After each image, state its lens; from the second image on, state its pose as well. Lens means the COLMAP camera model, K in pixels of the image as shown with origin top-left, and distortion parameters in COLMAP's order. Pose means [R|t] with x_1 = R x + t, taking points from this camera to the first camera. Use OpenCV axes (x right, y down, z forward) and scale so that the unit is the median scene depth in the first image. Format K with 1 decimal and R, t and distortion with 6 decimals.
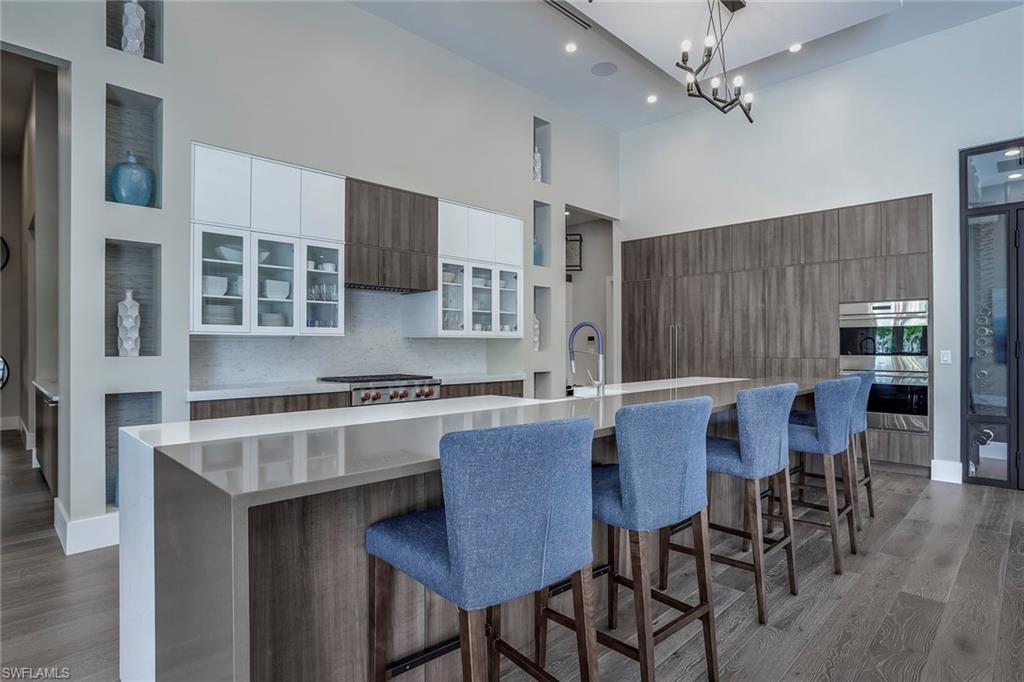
lens RADIAL K [[554.6, 0, 511.9], [0, 554.6, 320.9], [0, 0, 1]] dist [-0.003577, -0.000822]
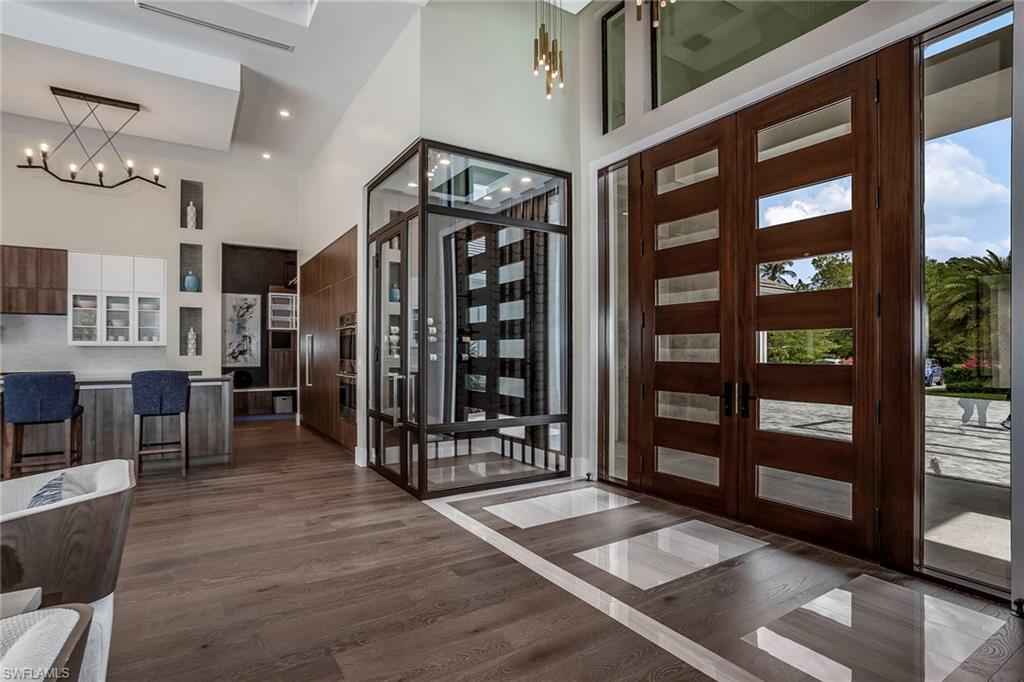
lens RADIAL K [[512.5, 0, 512.5], [0, 512.5, 344.9], [0, 0, 1]] dist [-0.025878, 0.002006]
pose [[0.977336, -0.009206, -0.211496, 1.280931], [0.014642, 0.999601, 0.024149, 0.013158], [0.211189, -0.026699, 0.977081, -0.050653]]
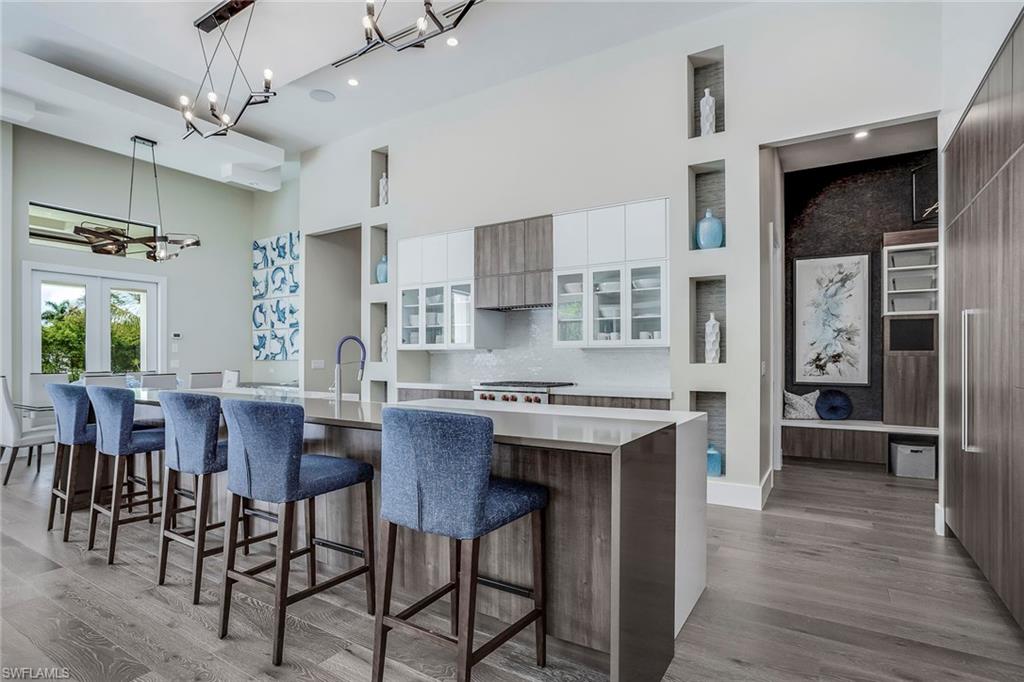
lens RADIAL K [[512.5, 0, 526.2], [0, 512.5, 353.2], [0, 0, 1]] dist [-0.025878, 0.002006]
pose [[0.238174, -0.012867, -0.971137, 0.784462], [0.037153, 0.999301, -0.004129, 0.041746], [0.970512, -0.035097, 0.238486, 0.707743]]
